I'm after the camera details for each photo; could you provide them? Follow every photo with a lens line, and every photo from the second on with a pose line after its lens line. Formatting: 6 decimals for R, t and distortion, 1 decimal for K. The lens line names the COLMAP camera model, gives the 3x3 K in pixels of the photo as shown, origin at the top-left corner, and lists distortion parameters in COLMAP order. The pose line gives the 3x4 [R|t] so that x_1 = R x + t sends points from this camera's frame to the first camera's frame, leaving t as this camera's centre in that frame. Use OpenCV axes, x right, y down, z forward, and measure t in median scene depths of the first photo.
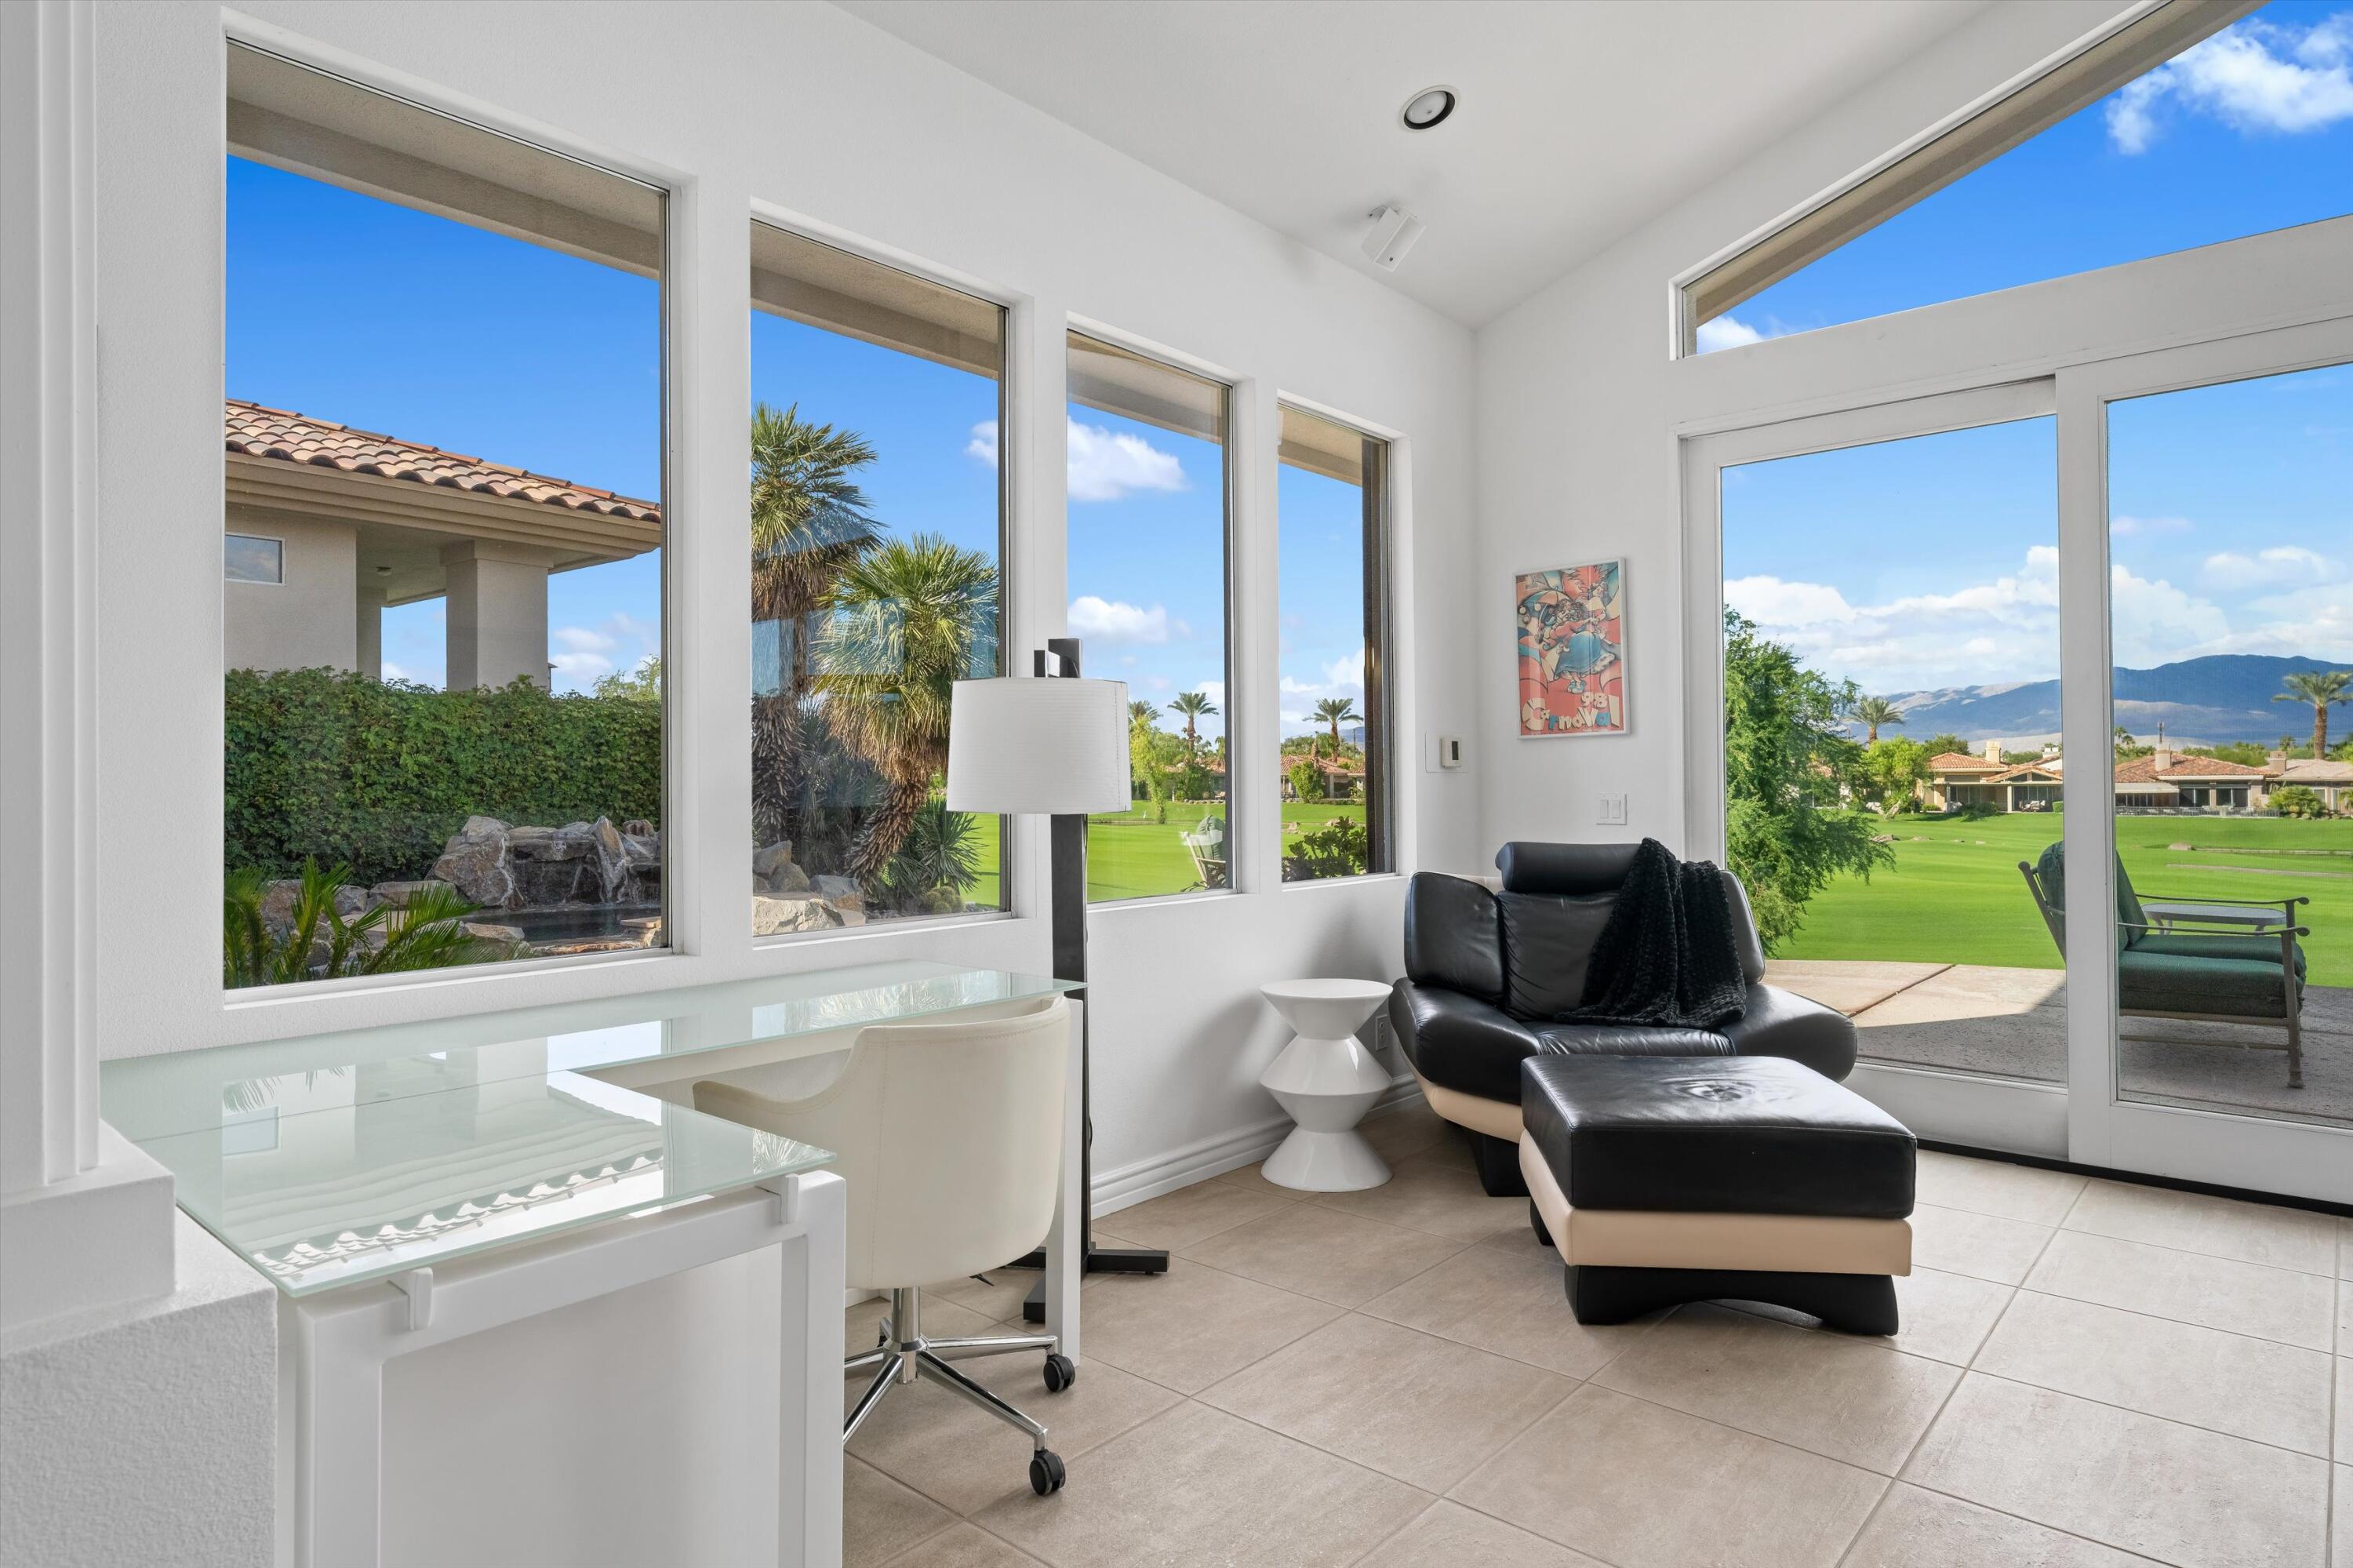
lens RADIAL K [[1302.6, 0, 1203.7], [0, 1302.6, 747.2], [0, 0, 1]] dist [0.003145, 0.002099]
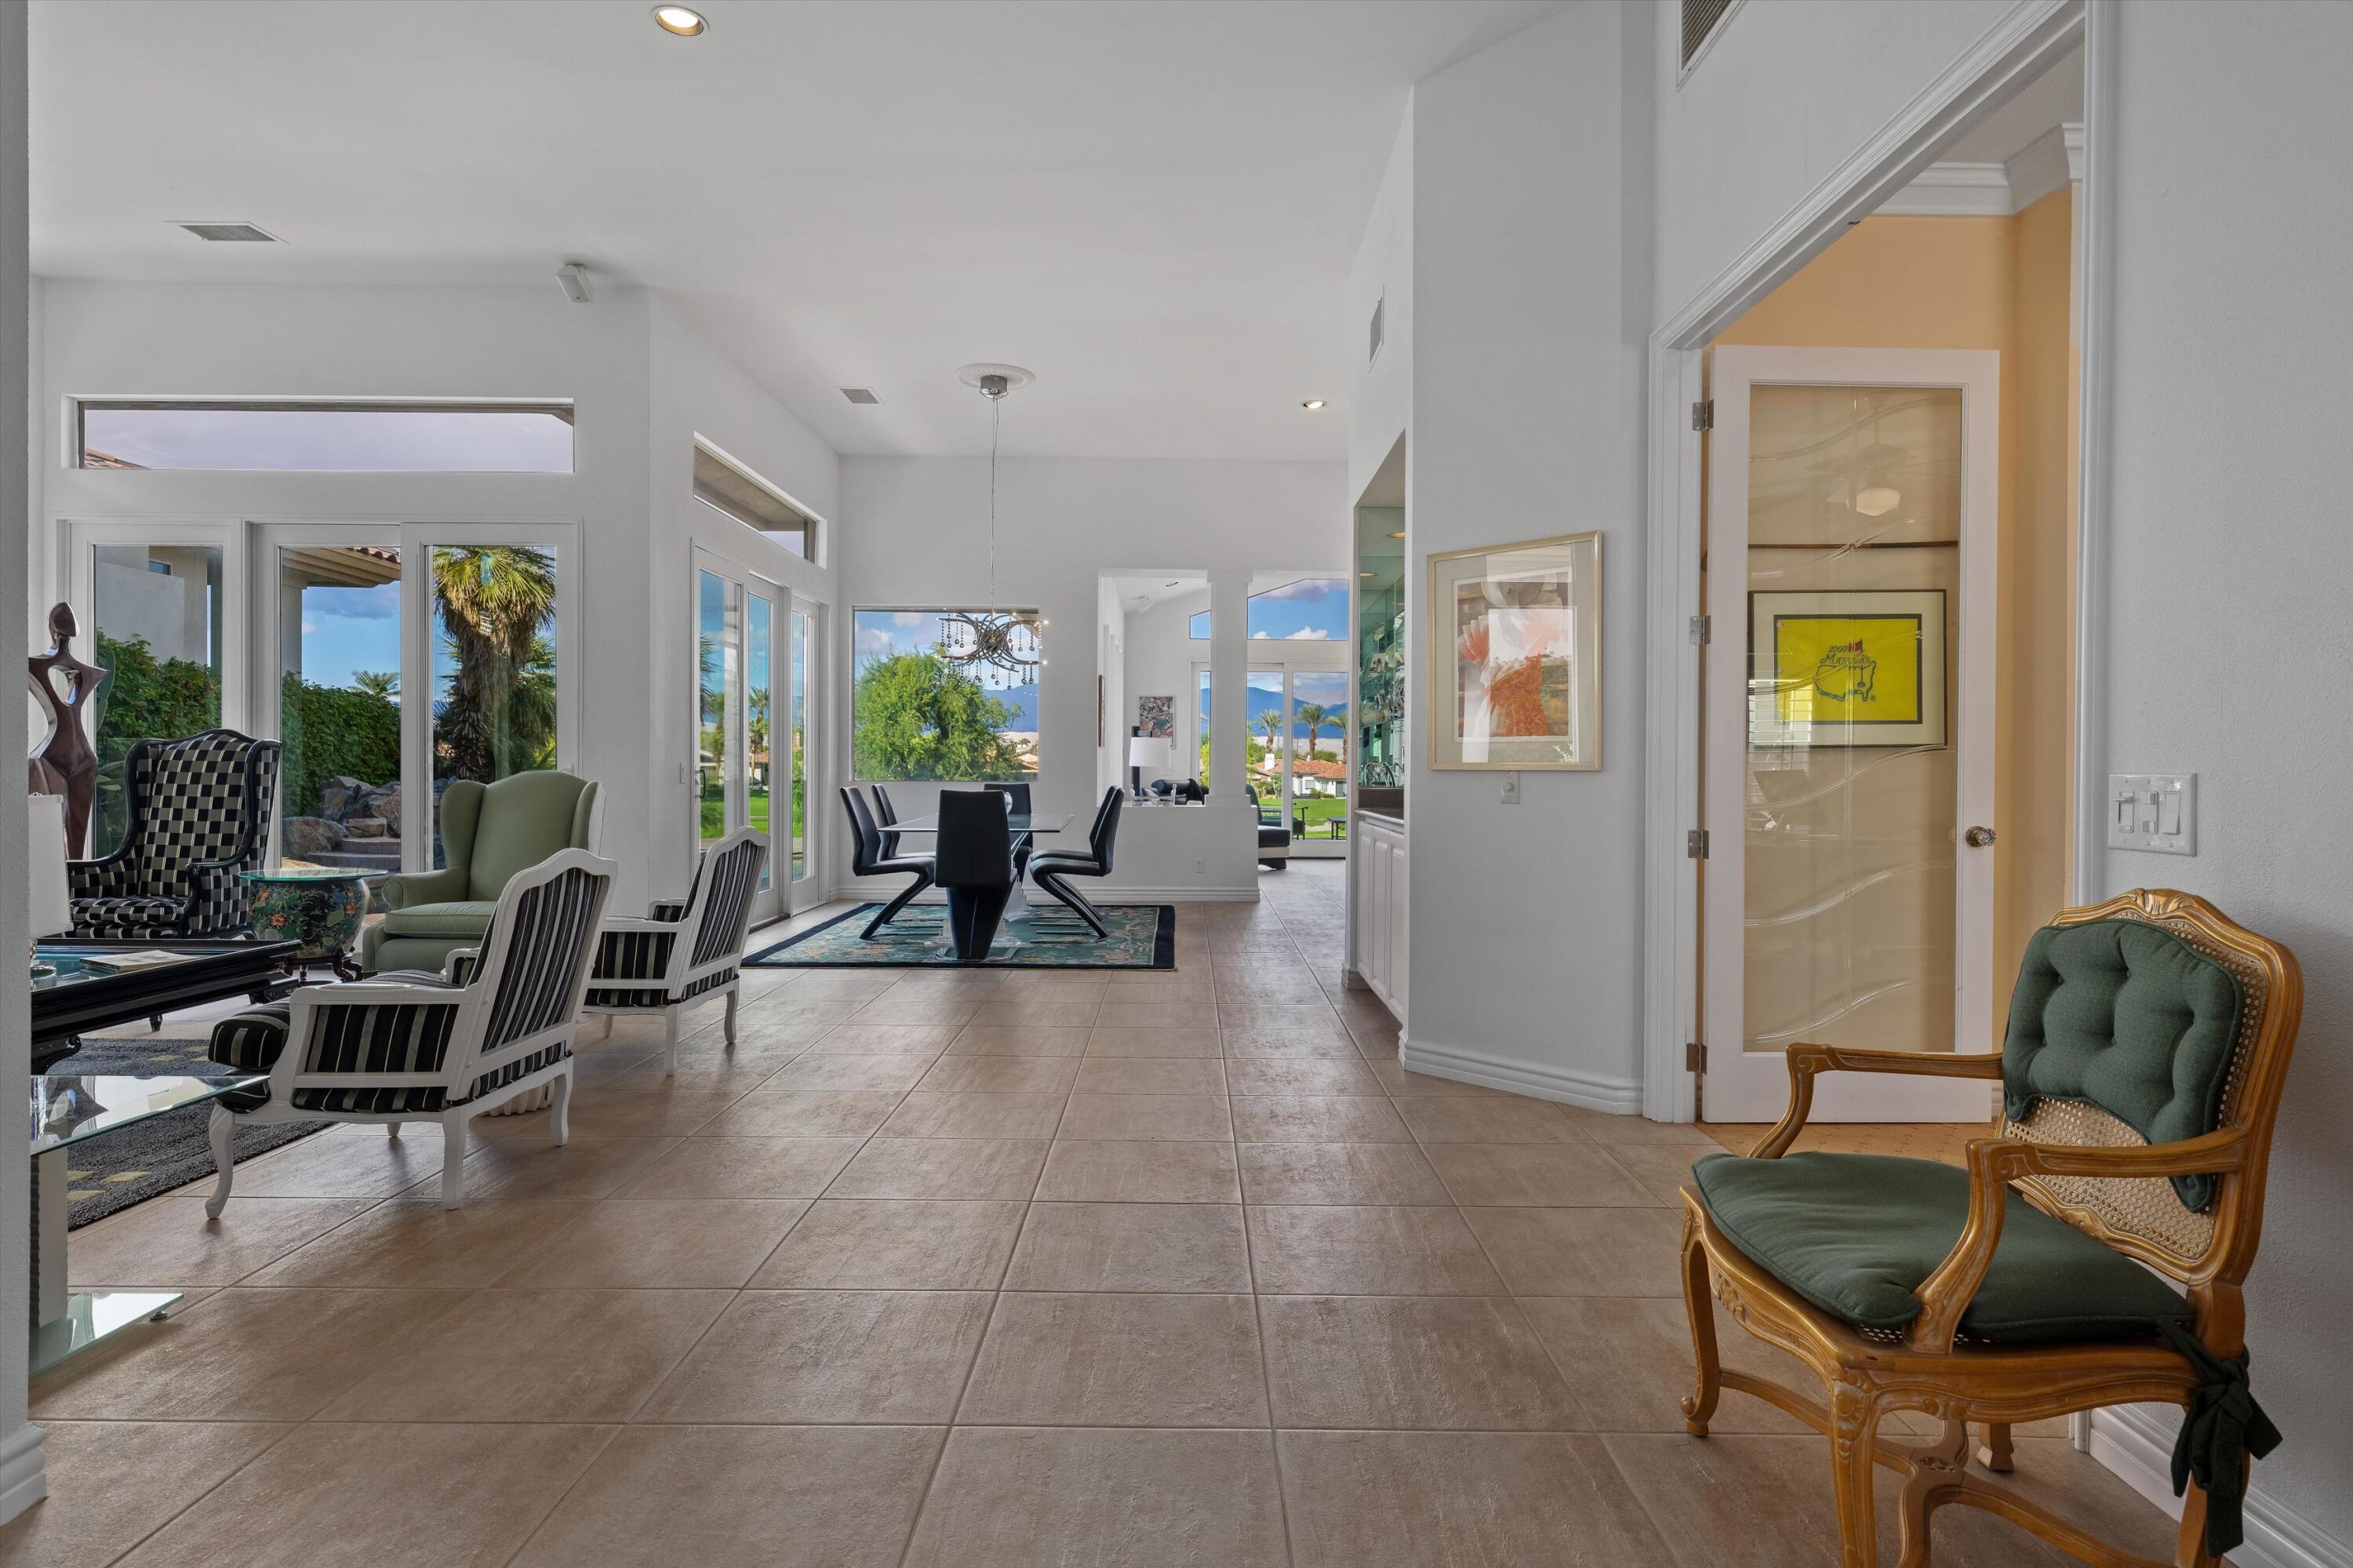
lens RADIAL K [[1189.4, 0, 1205.8], [0, 1189.4, 769.9], [0, 0, 1]] dist [0.027273, 0.001072]
pose [[0.744345, 0.011243, 0.667700, -1.605409], [-0.030486, 0.999388, 0.017157, -0.009301], [-0.667099, -0.033126, 0.744232, -1.297293]]
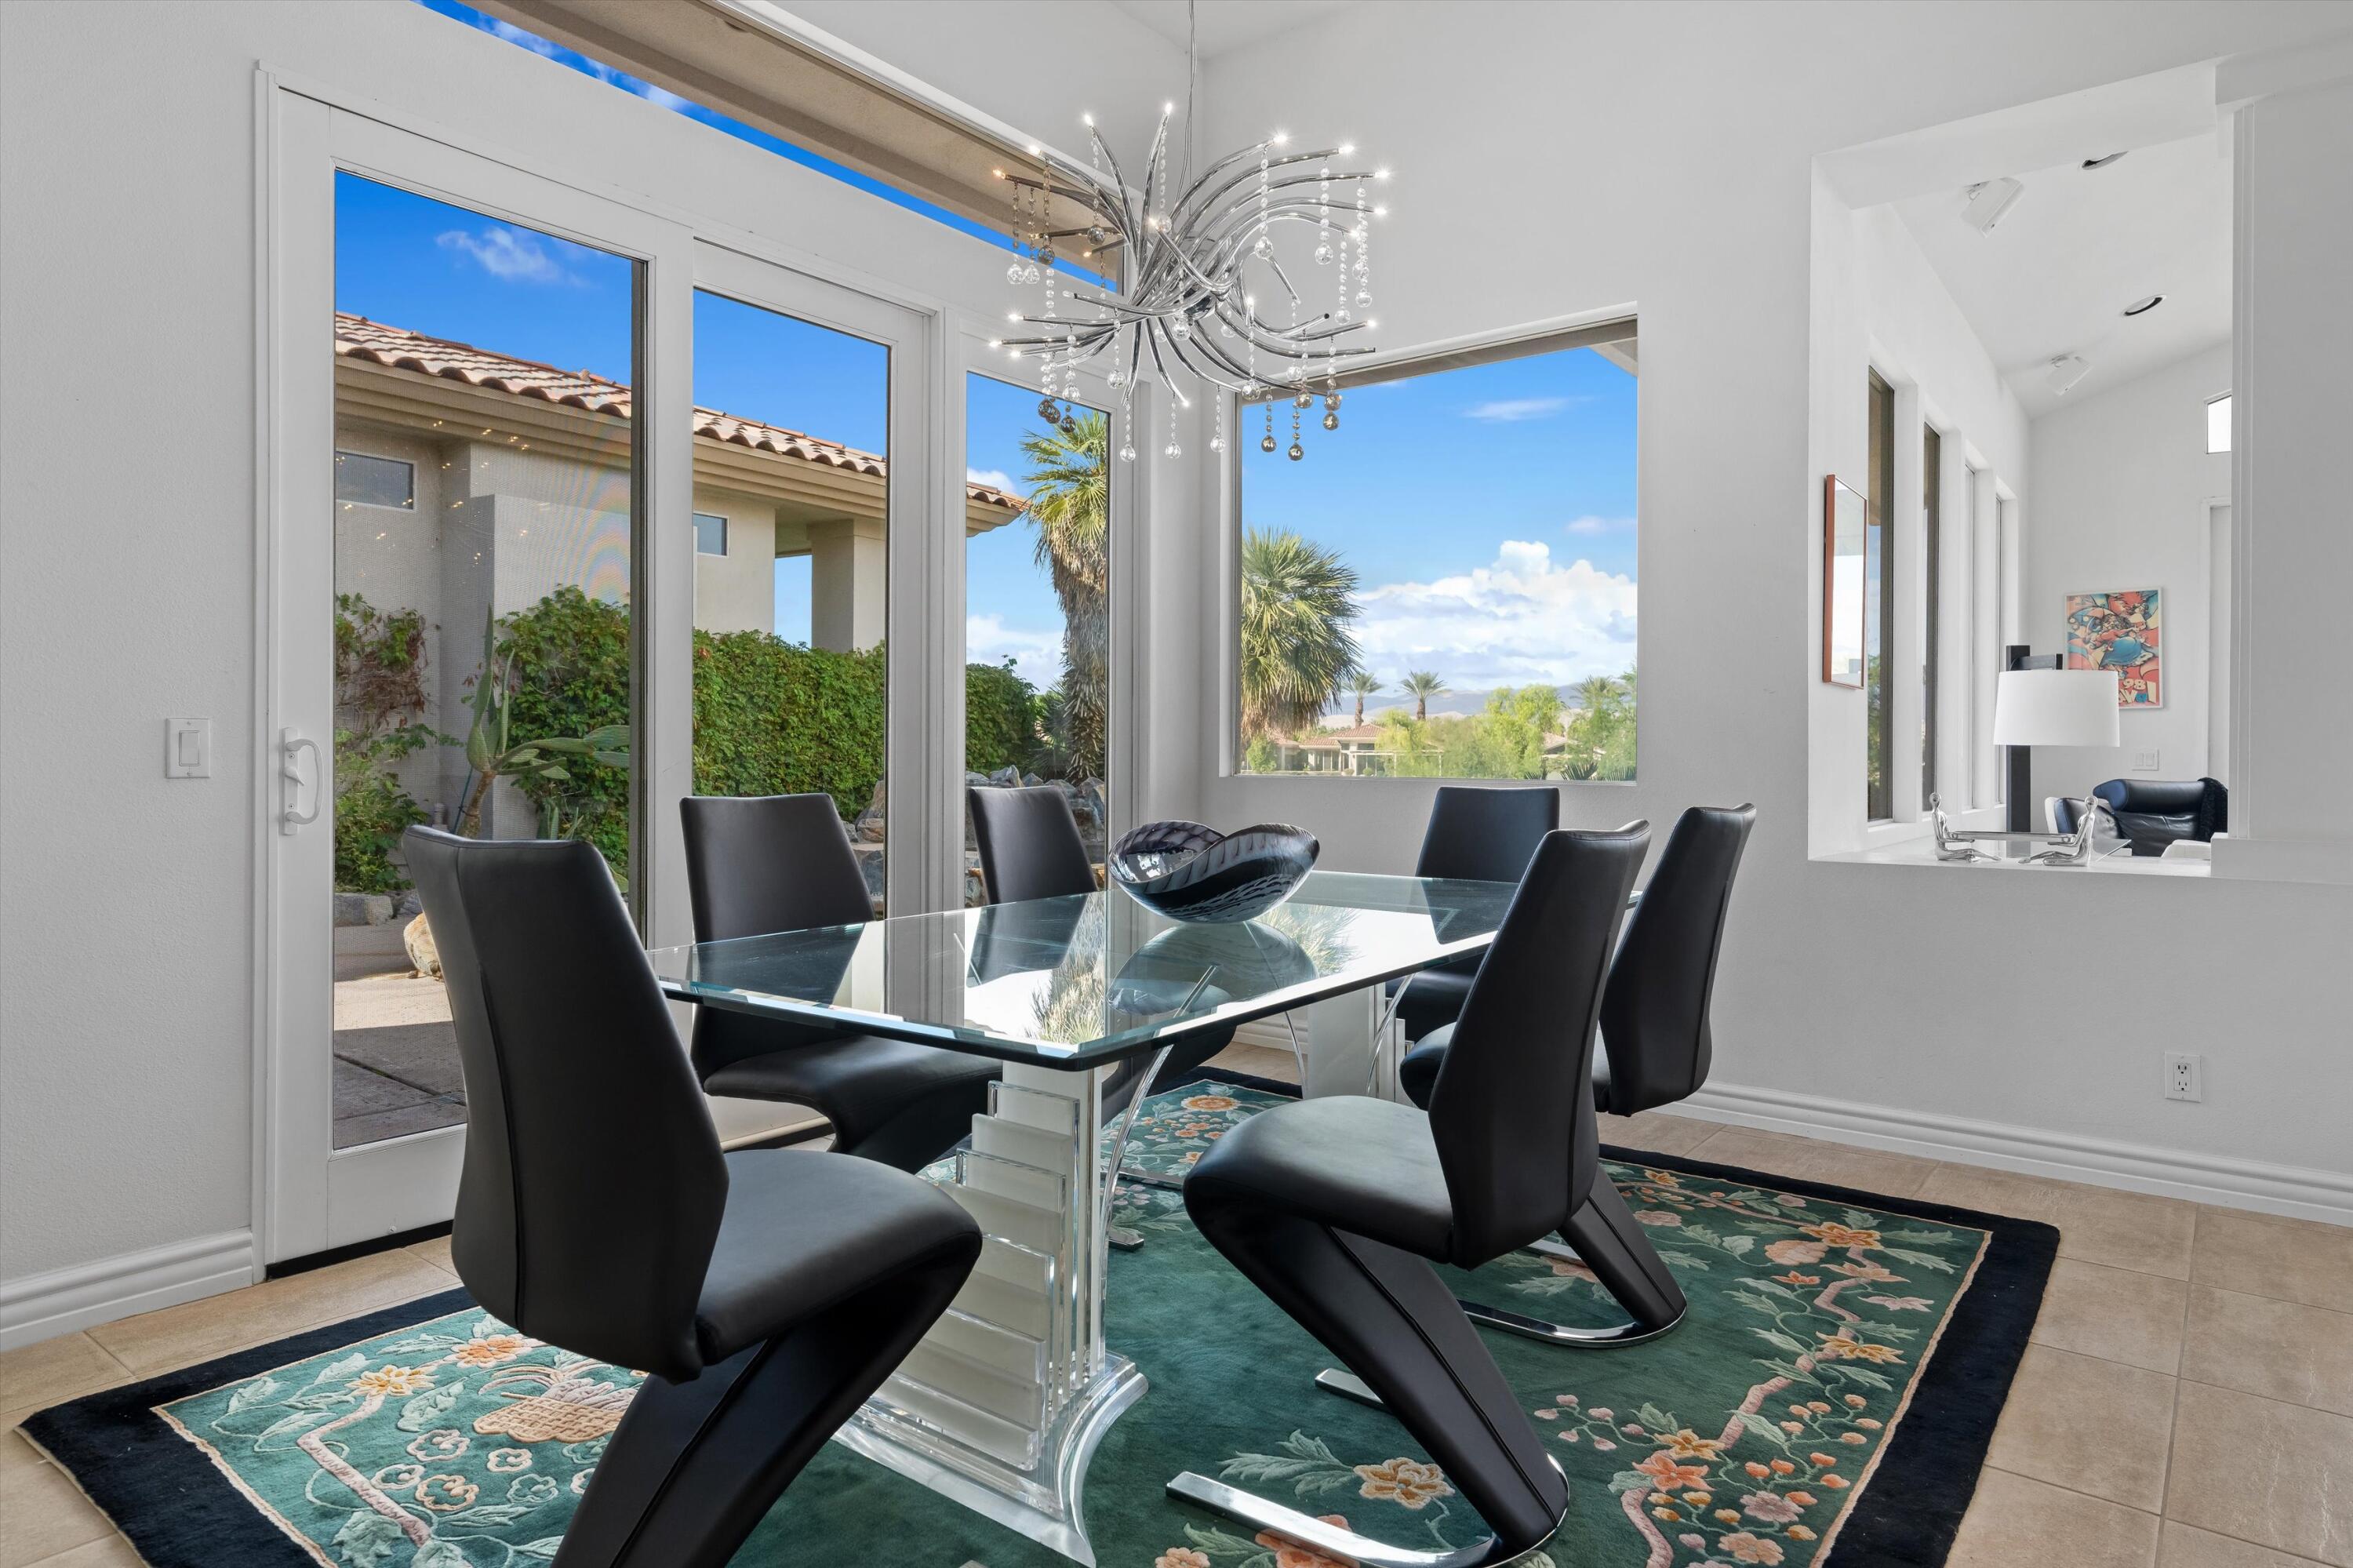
lens RADIAL K [[1355.6, 0, 1199.6], [0, 1355.6, 743.2], [0, 0, 1]] dist [-0.002105, -0.002860]
pose [[0.998347, 0.015490, 0.055346, -0.794529], [-0.016563, 0.999683, 0.018974, 0.017356], [-0.055035, -0.019859, 0.998287, -0.434511]]
